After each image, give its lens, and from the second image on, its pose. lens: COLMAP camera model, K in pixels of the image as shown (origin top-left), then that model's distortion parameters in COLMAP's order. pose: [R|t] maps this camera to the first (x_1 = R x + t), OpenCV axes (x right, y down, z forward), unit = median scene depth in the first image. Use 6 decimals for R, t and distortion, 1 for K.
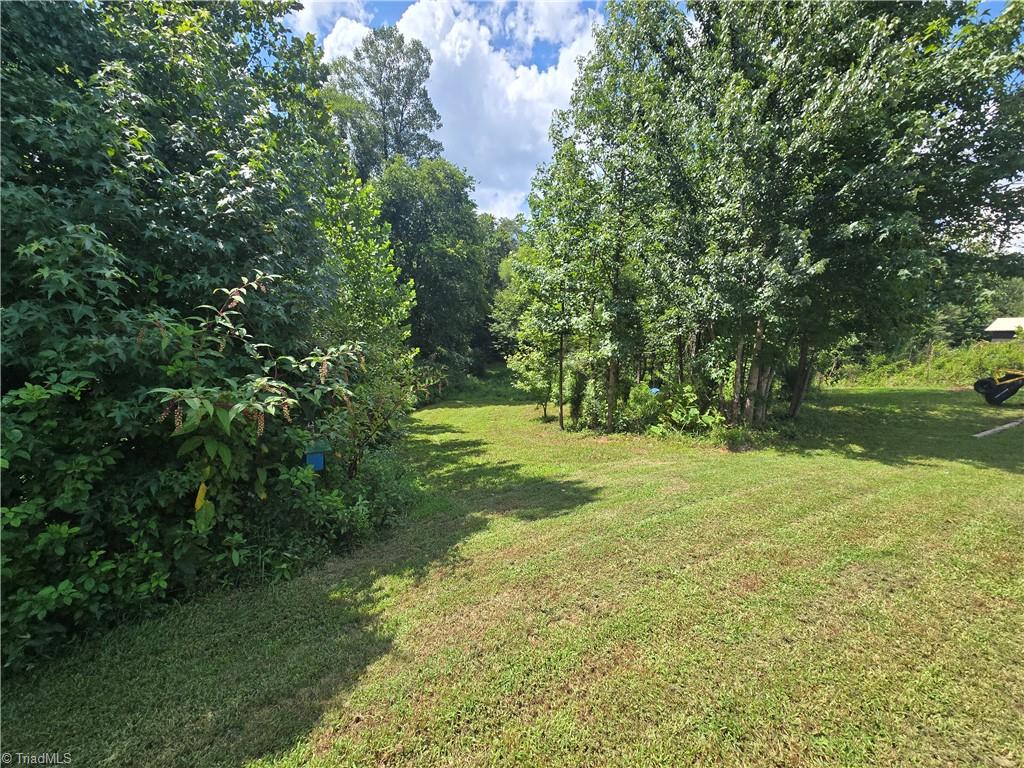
lens RADIAL K [[419.1, 0, 513.0], [0, 419.1, 379.9], [0, 0, 1]] dist [0.003030, 0.002209]
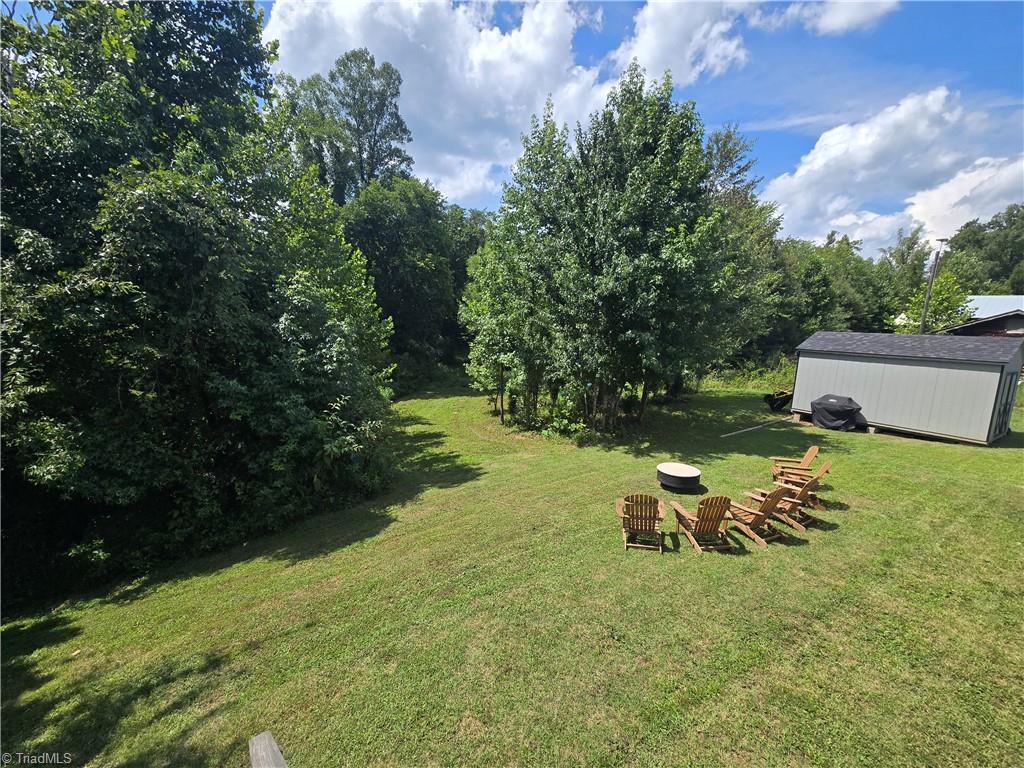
lens RADIAL K [[419.1, 0, 512.5], [0, 419.1, 388.4], [0, 0, 1]] dist [0.003030, 0.002209]
pose [[0.998315, 0.001106, 0.058009, 0.054746], [-0.005831, 0.996669, 0.081339, -0.085915], [-0.057726, -0.081541, 0.994997, -0.284702]]
